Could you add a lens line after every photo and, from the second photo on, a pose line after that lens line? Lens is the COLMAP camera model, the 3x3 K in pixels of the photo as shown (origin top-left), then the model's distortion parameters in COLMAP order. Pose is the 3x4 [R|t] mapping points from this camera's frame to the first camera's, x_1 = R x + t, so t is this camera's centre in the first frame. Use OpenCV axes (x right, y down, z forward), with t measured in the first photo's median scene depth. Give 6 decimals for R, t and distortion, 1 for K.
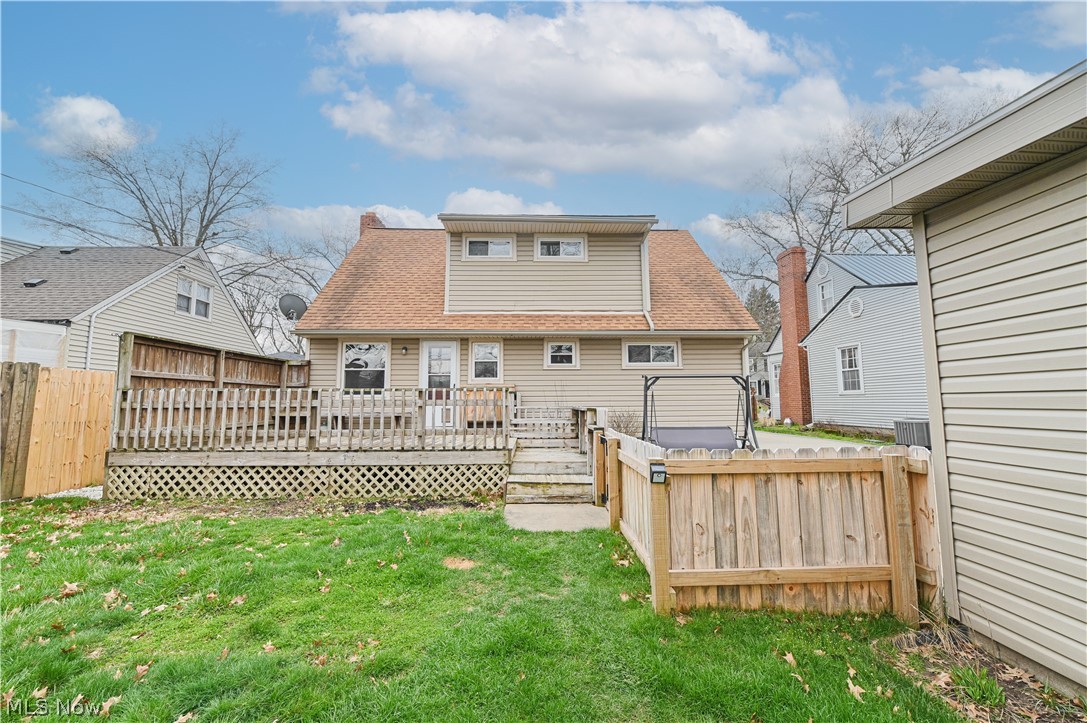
lens RADIAL K [[432.9, 0, 543.5], [0, 432.9, 361.5], [0, 0, 1]] dist [-0.009890, -0.000051]
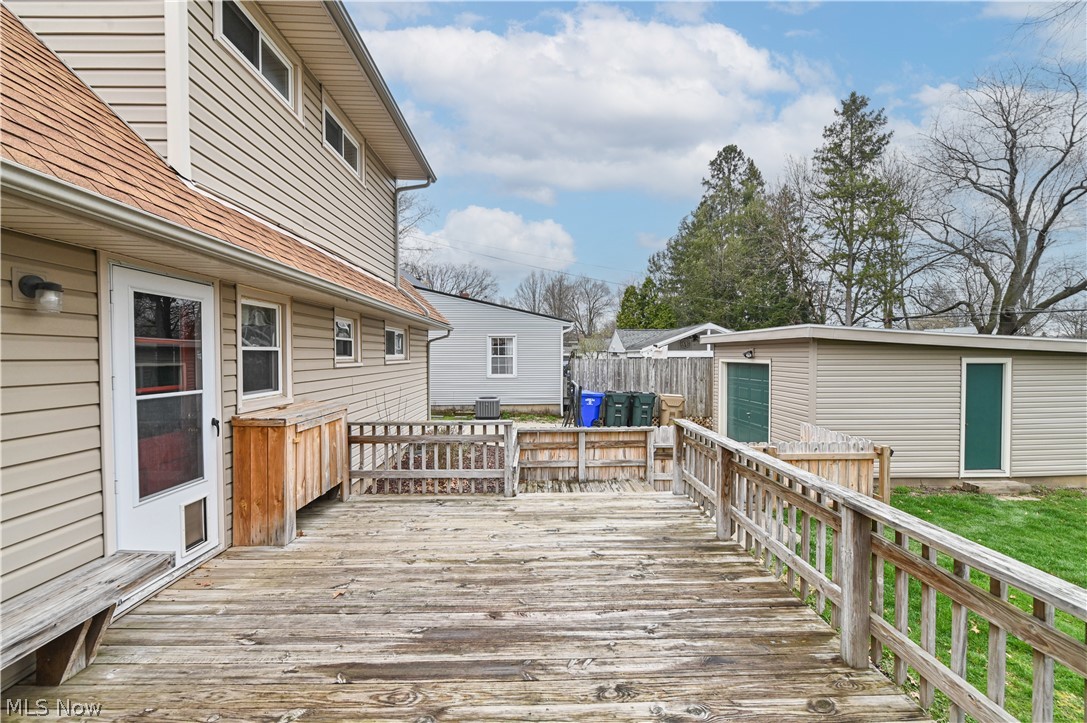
lens RADIAL K [[432.9, 0, 543.5], [0, 432.9, 361.5], [0, 0, 1]] dist [-0.009890, -0.000051]
pose [[0.009463, -0.007460, 0.999927, -0.553392], [-0.092311, 0.995696, 0.008302, -0.018240], [-0.995685, -0.092383, 0.008733, 0.789102]]
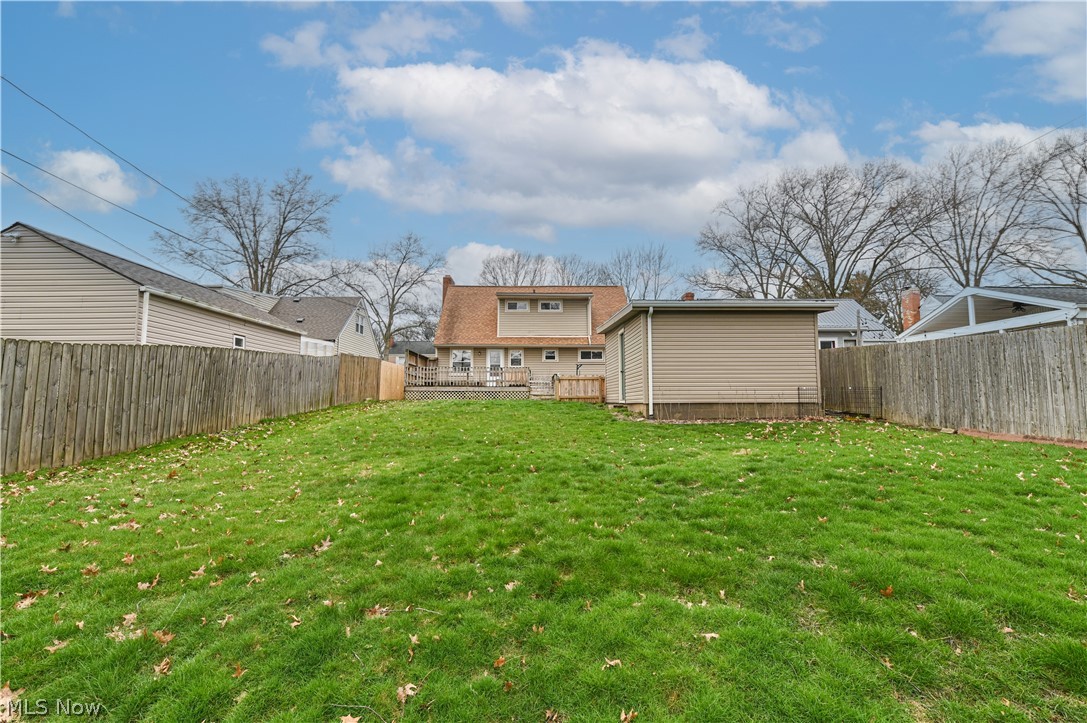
lens RADIAL K [[510.6, 0, 543.5], [0, 510.6, 361.5], [0, 0, 1]] dist [-0.000058, -0.000035]
pose [[0.999706, 0.003836, -0.023952, 0.074220], [-0.003615, 0.999951, 0.009238, -0.010432], [0.023986, -0.009148, 0.999670, -1.705789]]
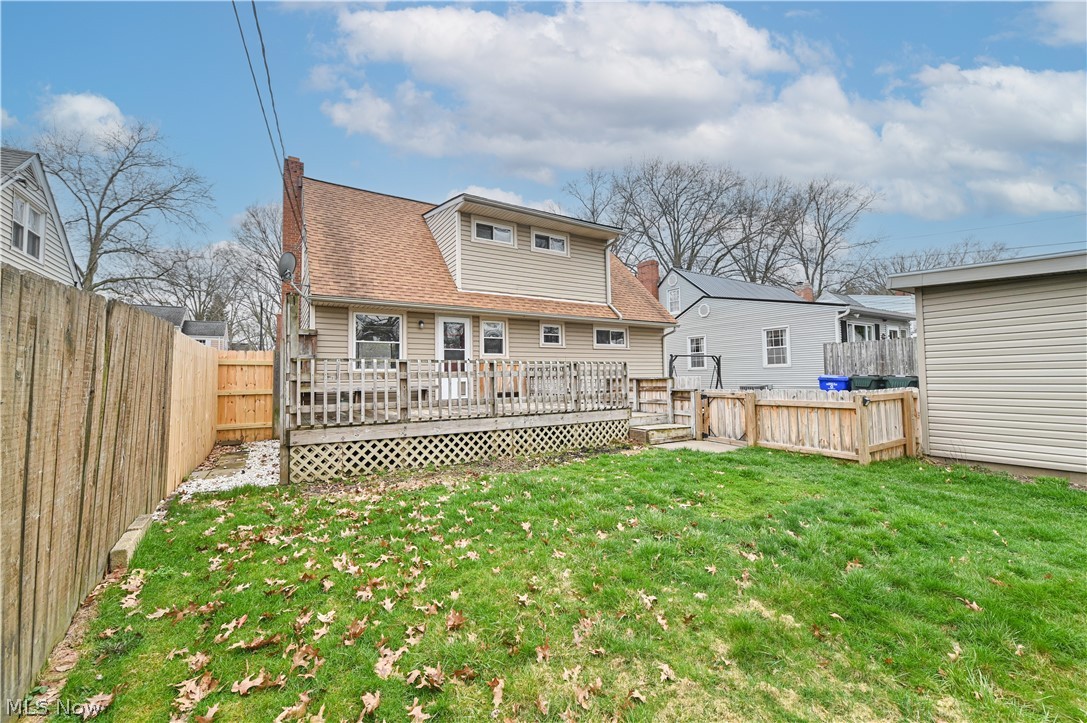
lens RADIAL K [[432.9, 0, 543.5], [0, 432.9, 361.5], [0, 0, 1]] dist [-0.009890, -0.000051]
pose [[0.864828, 0.011539, 0.501936, -0.606763], [-0.037159, 0.998465, 0.041072, 0.008959], [-0.500692, -0.054172, 0.863929, -0.008265]]
